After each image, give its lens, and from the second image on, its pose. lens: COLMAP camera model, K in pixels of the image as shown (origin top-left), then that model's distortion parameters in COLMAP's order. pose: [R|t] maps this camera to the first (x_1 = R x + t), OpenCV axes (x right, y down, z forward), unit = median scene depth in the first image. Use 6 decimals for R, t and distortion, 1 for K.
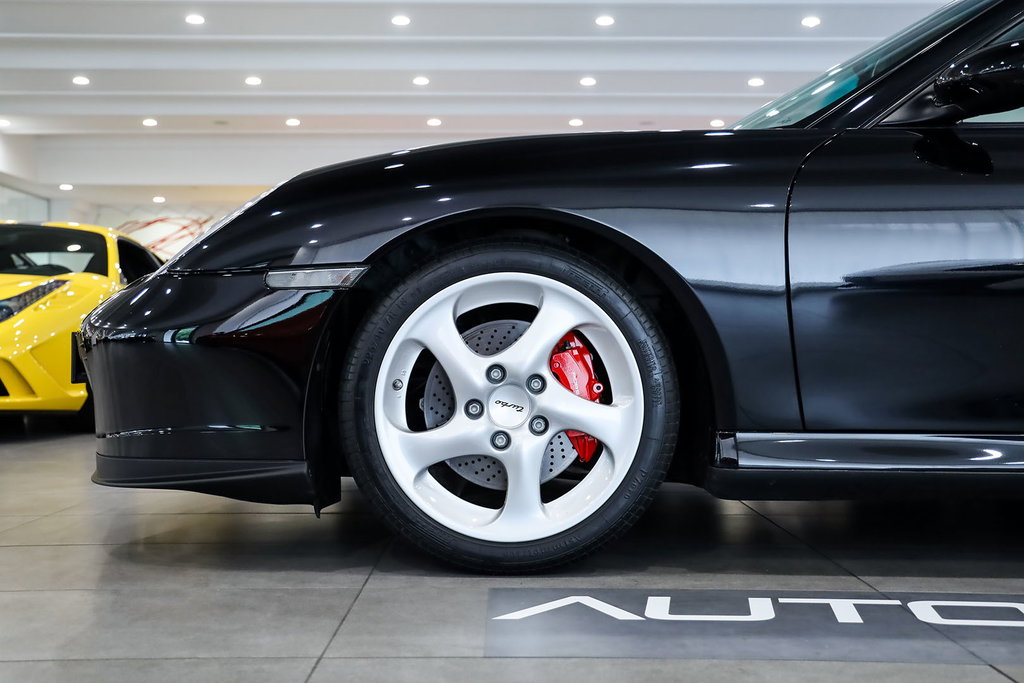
lens RADIAL K [[1168.9, 0, 514.7], [0, 1168.9, 343.4], [0, 0, 1]] dist [0.067405, 0.000000]
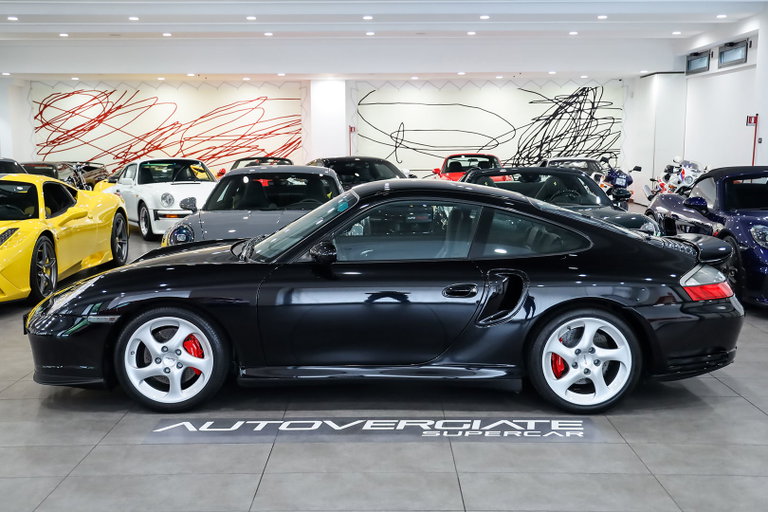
lens RADIAL K [[953.2, 0, 382.2], [0, 953.2, 255.2], [0, 0, 1]] dist [0.084601, 0.000000]
pose [[0.999976, -0.006752, 0.001768, 0.552143], [0.006506, 0.993409, 0.114436, -0.503421], [-0.002529, -0.114422, 0.993429, -1.473385]]
